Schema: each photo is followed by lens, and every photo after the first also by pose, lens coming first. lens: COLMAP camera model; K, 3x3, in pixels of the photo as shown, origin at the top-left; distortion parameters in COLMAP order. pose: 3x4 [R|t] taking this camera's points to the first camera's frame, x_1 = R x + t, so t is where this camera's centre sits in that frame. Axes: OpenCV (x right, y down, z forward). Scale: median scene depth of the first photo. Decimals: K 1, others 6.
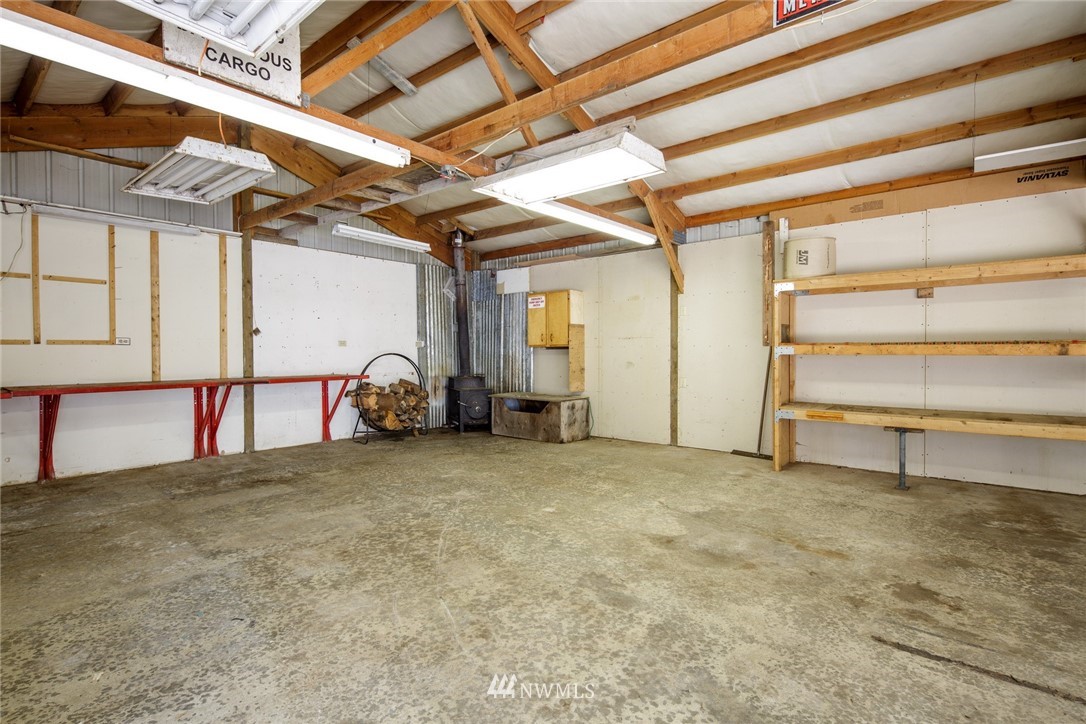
lens RADIAL K [[529.8, 0, 543.6], [0, 529.8, 349.3], [0, 0, 1]] dist [0.003497, -0.002993]
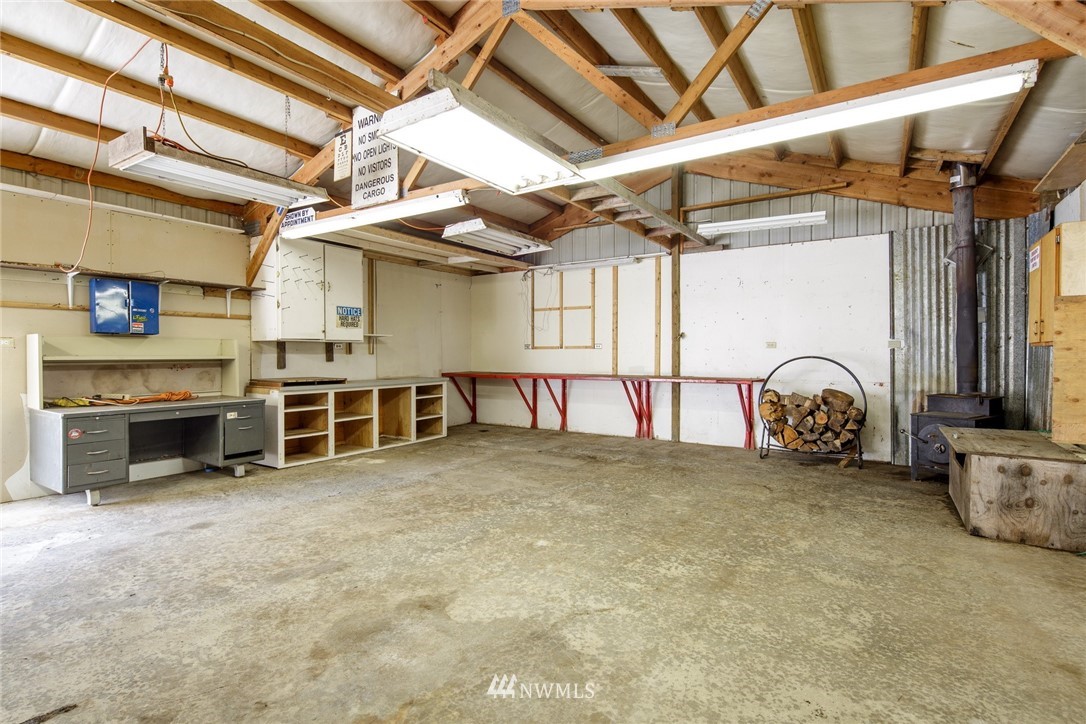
lens RADIAL K [[529.8, 0, 543.6], [0, 529.8, 349.3], [0, 0, 1]] dist [0.003497, -0.002993]
pose [[0.115295, -0.004204, -0.993322, 0.955881], [0.001616, 0.999991, -0.004045, -0.001039], [0.993330, -0.001139, 0.115301, 1.023414]]
